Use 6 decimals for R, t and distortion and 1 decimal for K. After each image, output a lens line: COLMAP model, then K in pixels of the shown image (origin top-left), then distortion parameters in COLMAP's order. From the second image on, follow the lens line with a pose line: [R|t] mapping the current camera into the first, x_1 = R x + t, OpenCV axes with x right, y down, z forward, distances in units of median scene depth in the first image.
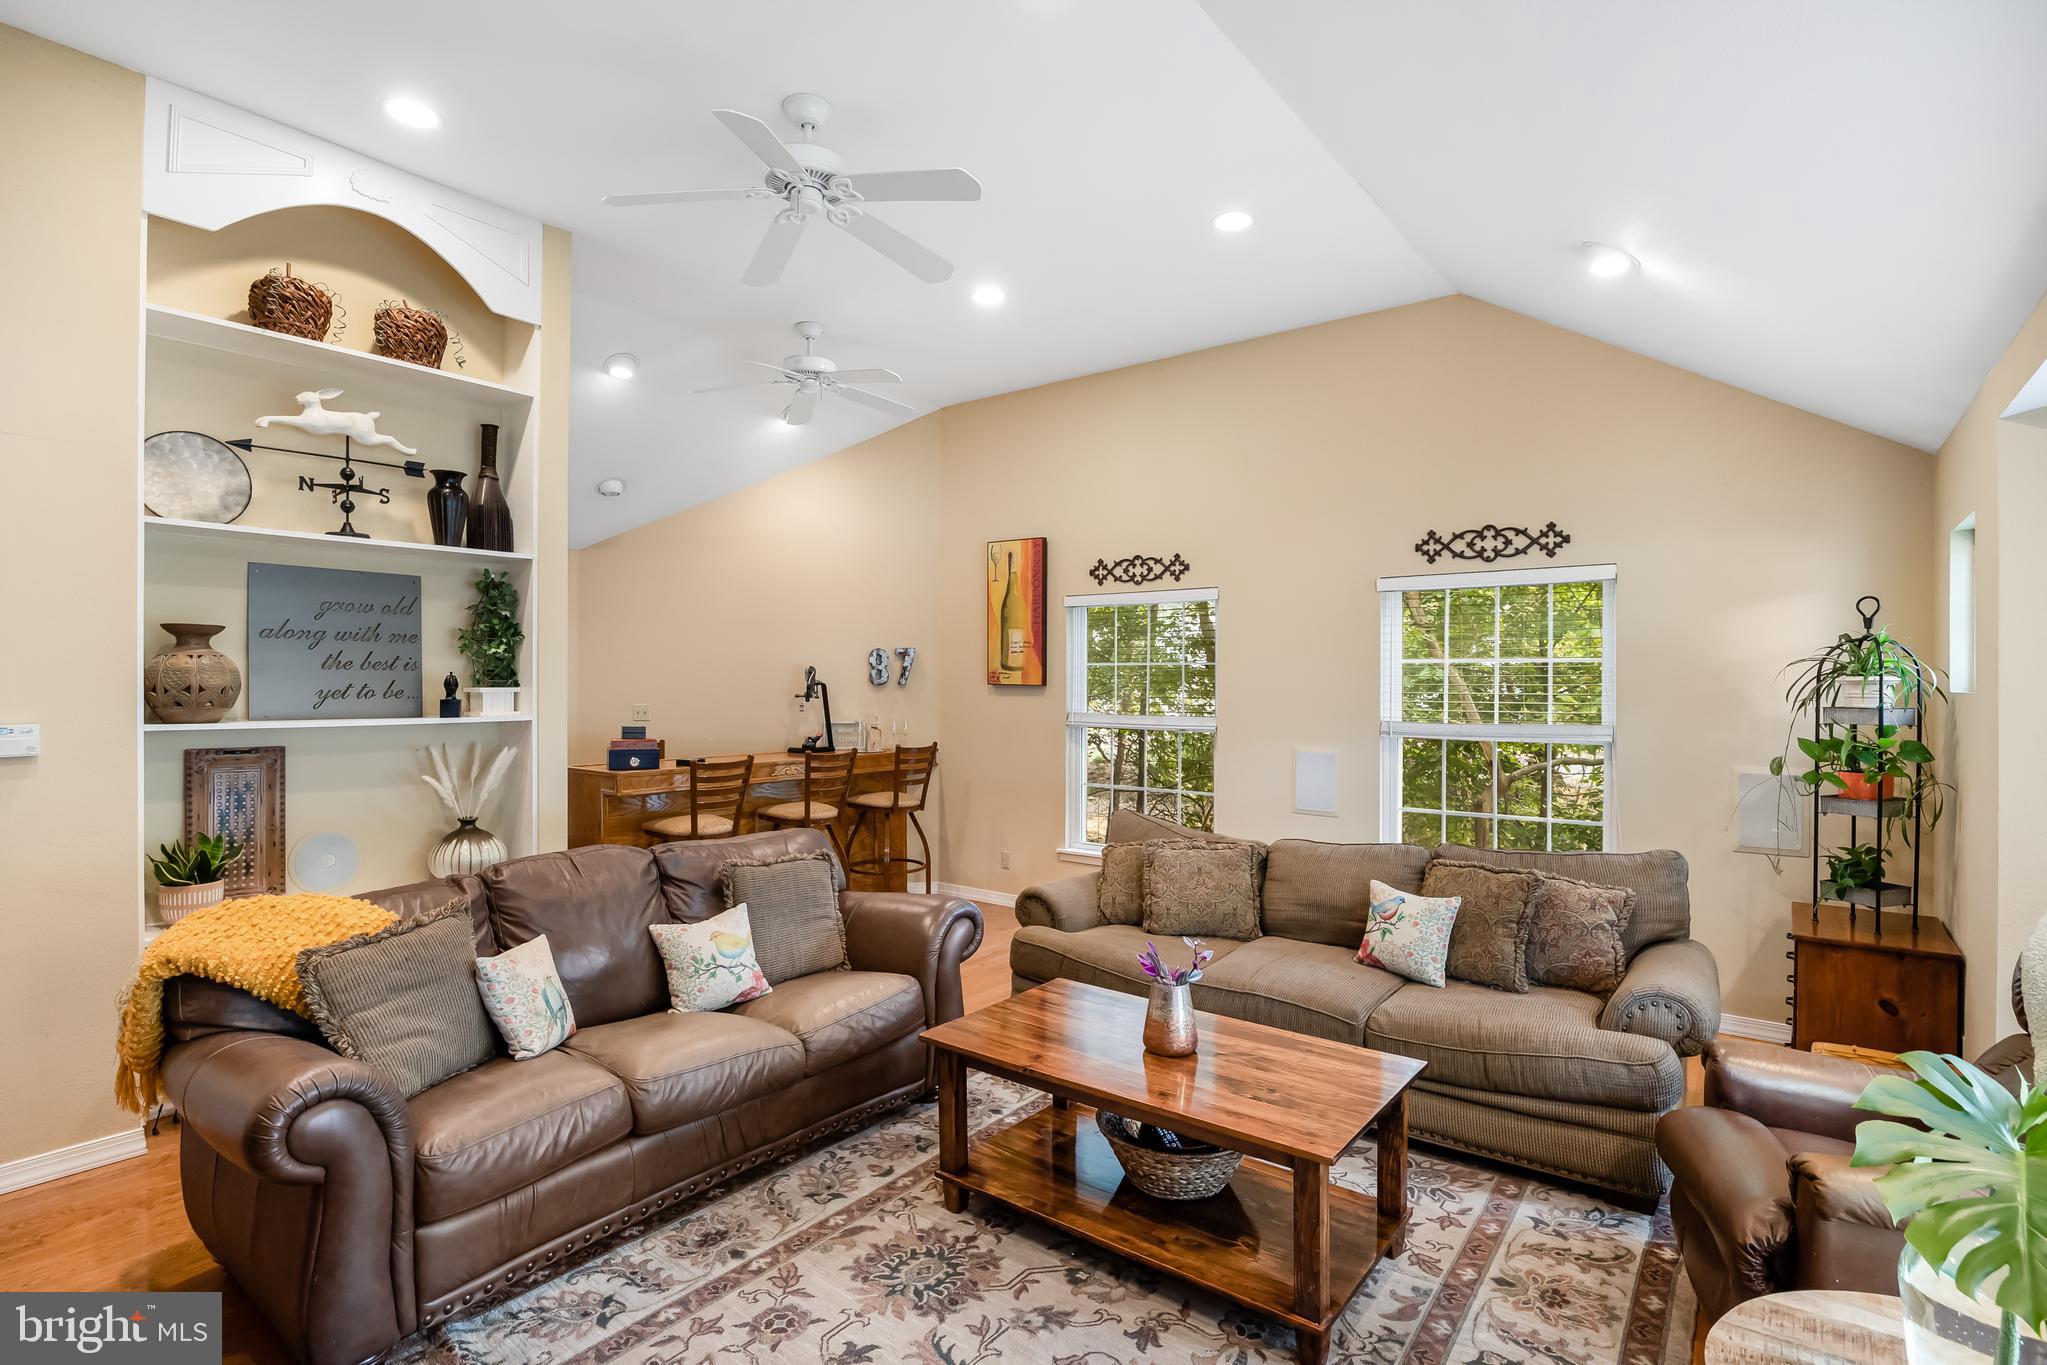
lens RADIAL K [[1004.4, 0, 1014.3], [0, 1004.4, 691.5], [0, 0, 1]] dist [-0.007266, 0.000359]
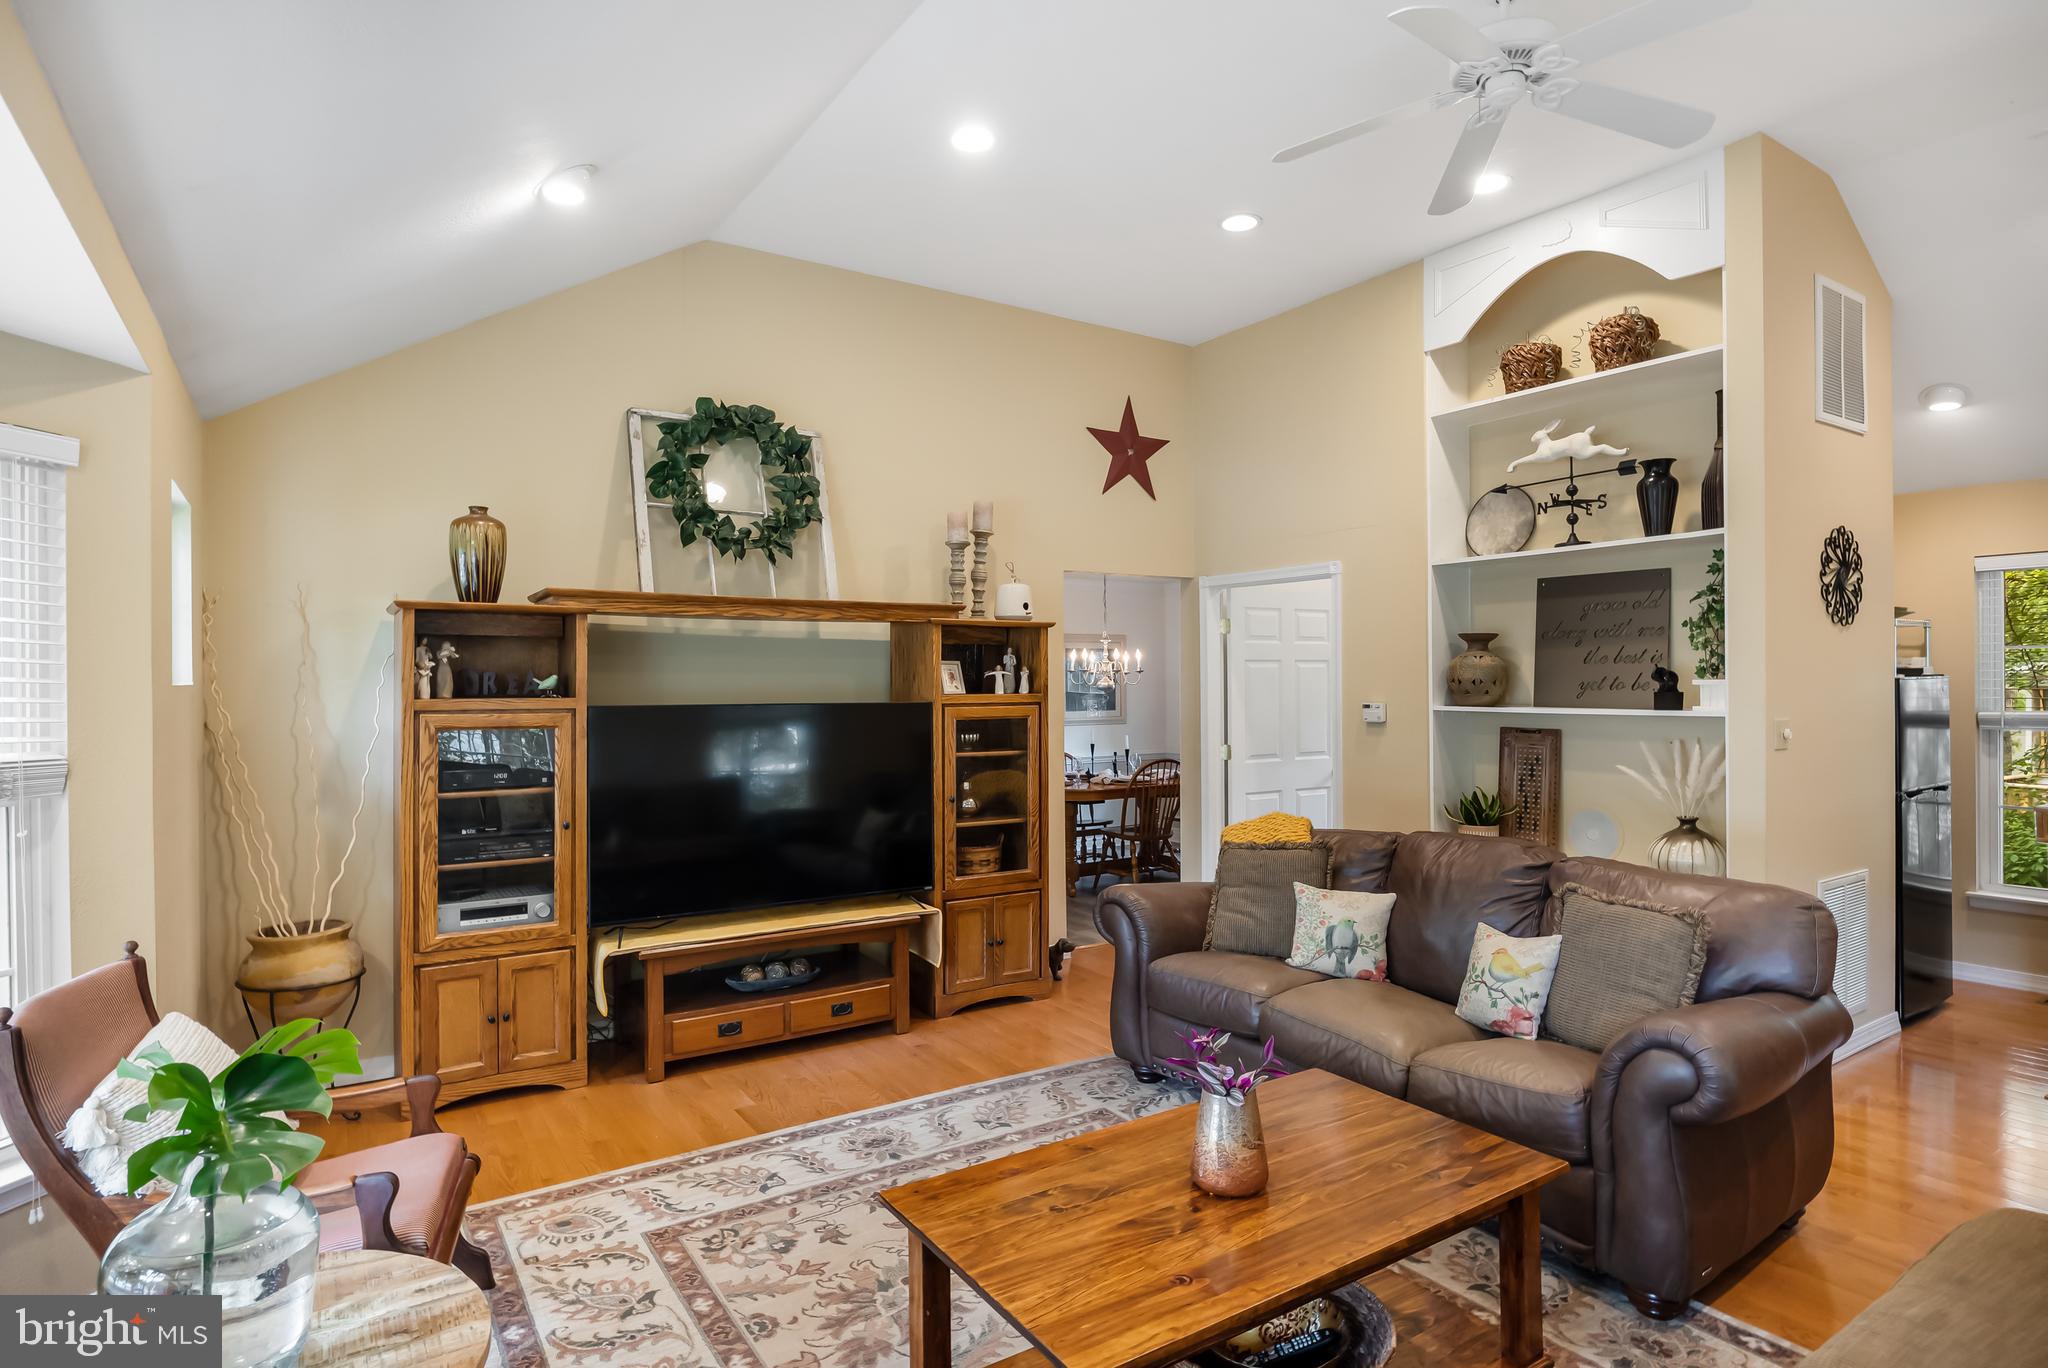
lens RADIAL K [[1080.8, 0, 1032.1], [0, 1080.8, 679.1], [0, 0, 1]] dist [-0.009859, -0.001206]
pose [[-0.333806, -0.004930, -0.942629, 0.682883], [-0.003624, 0.999986, -0.003947, 0.002616], [0.942635, 0.002099, -0.333819, 0.832568]]
